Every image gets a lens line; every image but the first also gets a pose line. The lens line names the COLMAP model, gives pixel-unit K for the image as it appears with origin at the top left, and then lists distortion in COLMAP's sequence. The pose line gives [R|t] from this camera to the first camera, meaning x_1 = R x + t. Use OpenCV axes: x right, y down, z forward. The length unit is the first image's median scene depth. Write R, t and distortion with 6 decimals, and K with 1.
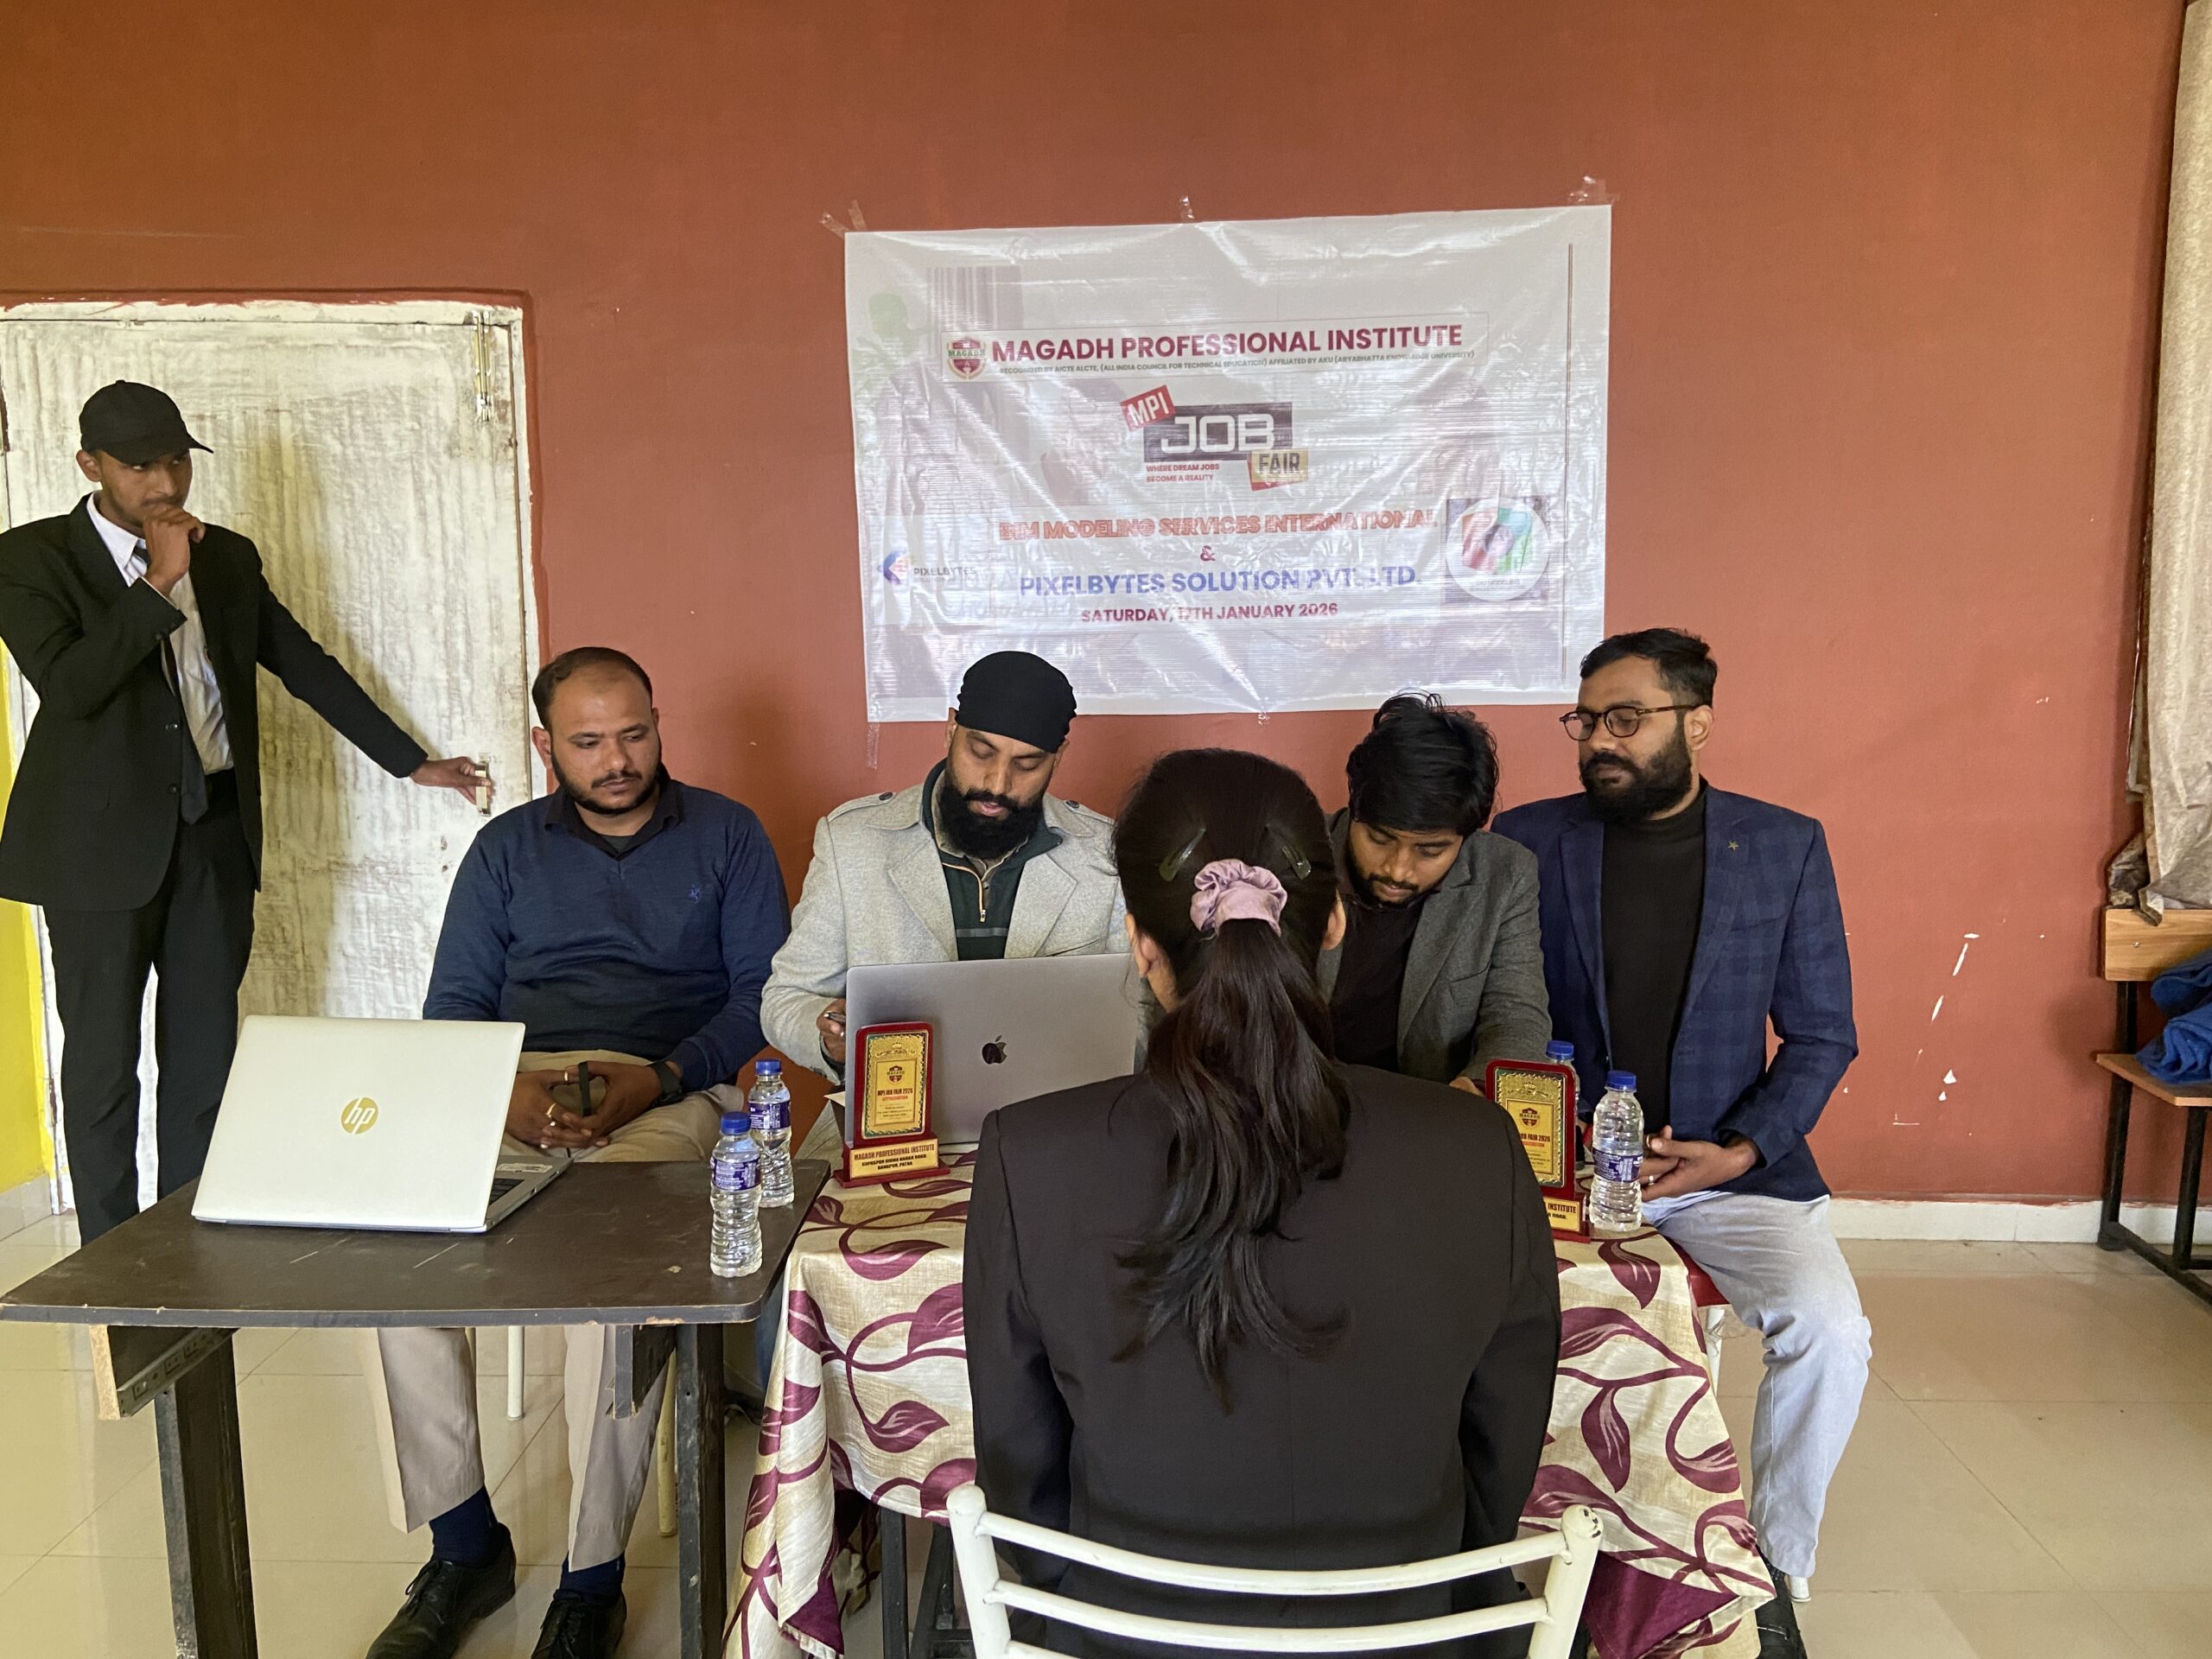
lens RADIAL K [[1647.0, 0, 1103.5], [0, 1647.0, 830.9], [0, 0, 1]] dist [0.122045, -0.140633]
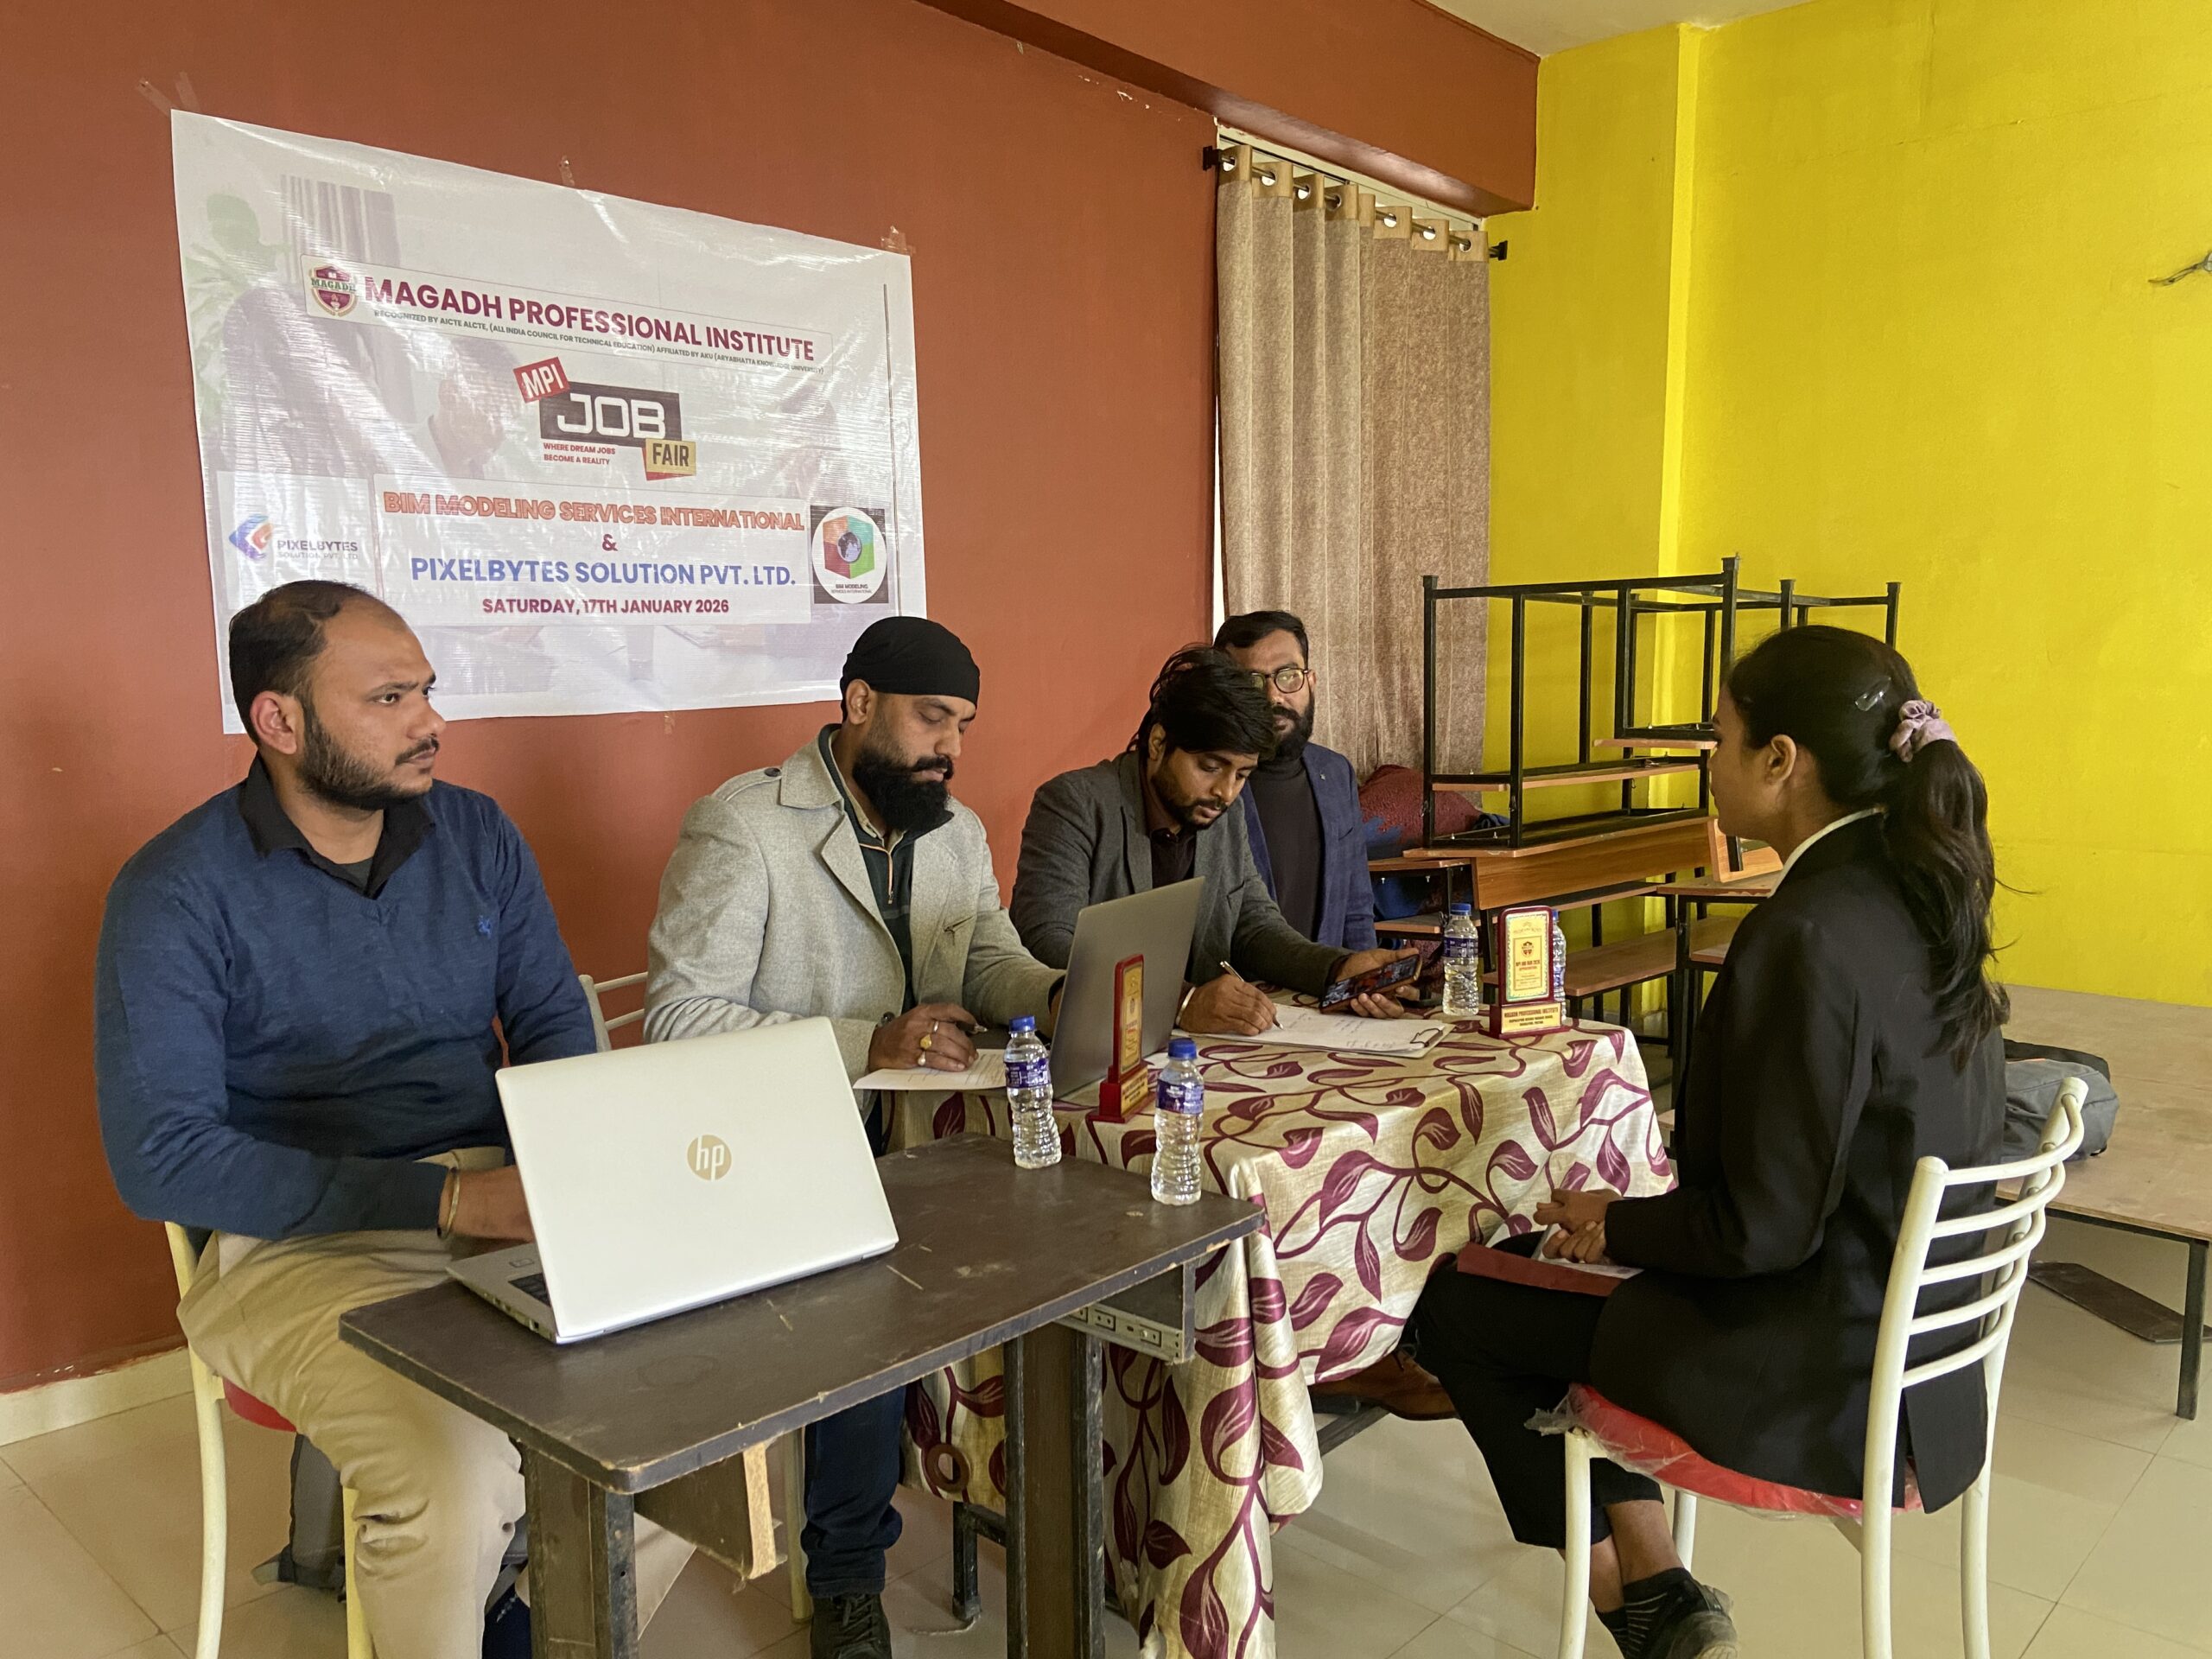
lens RADIAL K [[1687.0, 0, 1104.9], [0, 1687.0, 819.2], [0, 0, 1]] dist [0.140646, -0.162614]
pose [[0.658097, -0.072879, 0.749398, -0.494063], [0.103513, 0.994611, 0.005825, 0.011248], [-0.745784, 0.073739, 0.662094, 0.164105]]
